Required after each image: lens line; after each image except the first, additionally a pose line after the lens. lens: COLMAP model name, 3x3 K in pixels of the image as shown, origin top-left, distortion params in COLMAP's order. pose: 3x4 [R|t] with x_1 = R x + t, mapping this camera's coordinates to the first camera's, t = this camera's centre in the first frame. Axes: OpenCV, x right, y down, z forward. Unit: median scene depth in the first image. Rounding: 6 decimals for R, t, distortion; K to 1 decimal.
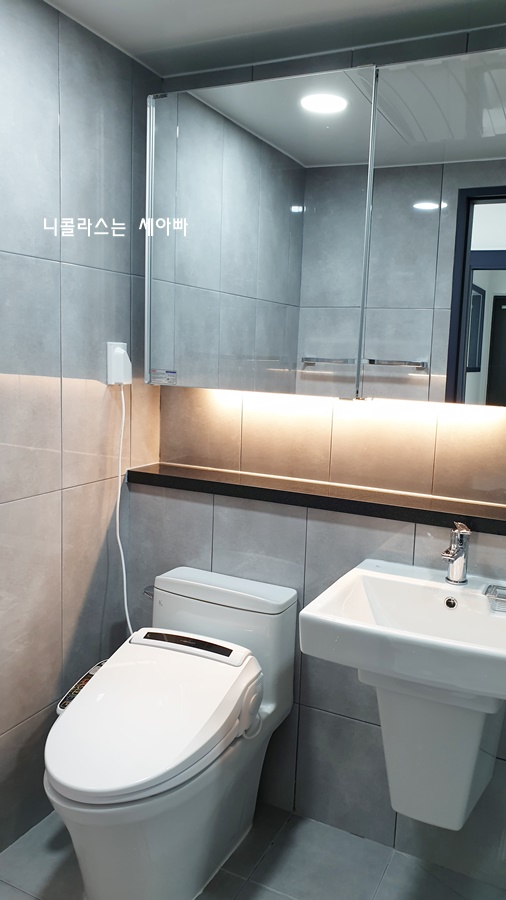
lens RADIAL K [[720.4, 0, 276.4], [0, 720.4, 449.7], [0, 0, 1]] dist [0.077677, -0.052735]
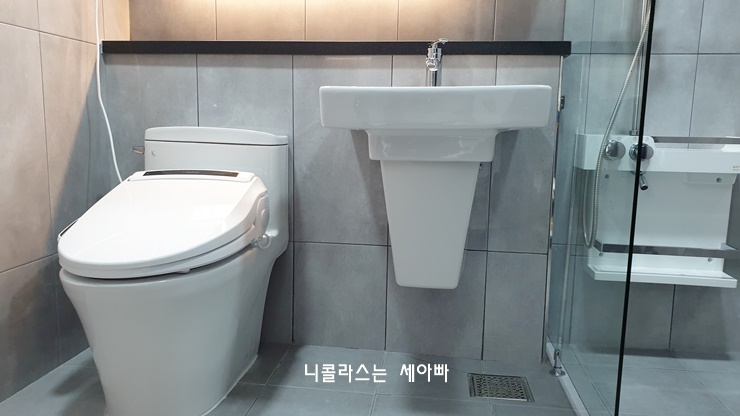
lens RADIAL K [[597.6, 0, 366.1], [0, 597.6, 198.4], [0, 0, 1]] dist [0.022093, -0.001749]
pose [[0.950752, -0.064662, 0.303132, -0.132984], [0.067268, 0.997733, 0.001849, 0.287555], [-0.302565, 0.018633, 0.952947, 0.103382]]
